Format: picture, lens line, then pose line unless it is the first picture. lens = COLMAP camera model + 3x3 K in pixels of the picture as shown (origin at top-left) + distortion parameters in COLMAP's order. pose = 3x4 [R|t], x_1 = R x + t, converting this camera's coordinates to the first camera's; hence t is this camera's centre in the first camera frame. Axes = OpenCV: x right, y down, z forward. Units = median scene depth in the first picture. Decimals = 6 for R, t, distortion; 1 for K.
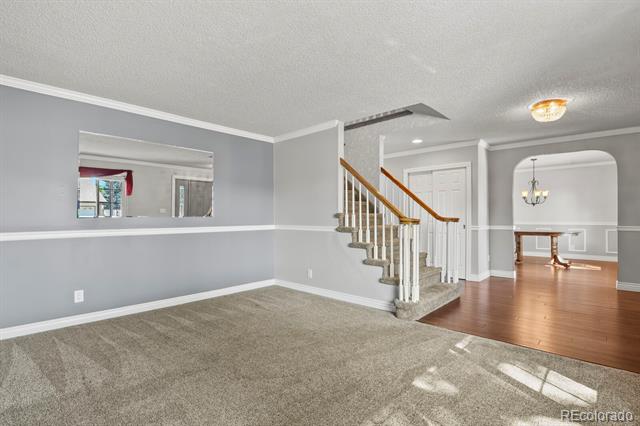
lens RADIAL K [[312.2, 0, 321.5], [0, 312.2, 216.9], [0, 0, 1]] dist [0.002152, -0.000031]
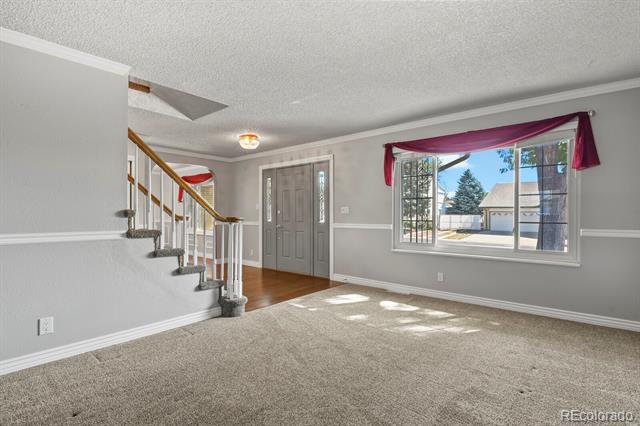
lens RADIAL K [[312.2, 0, 321.5], [0, 312.2, 216.9], [0, 0, 1]] dist [0.002152, -0.000031]
pose [[-0.026990, -0.005407, 0.999621, -0.827287], [0.004533, 0.999974, 0.005531, 0.001819], [-0.999625, 0.004681, -0.026965, 0.817248]]
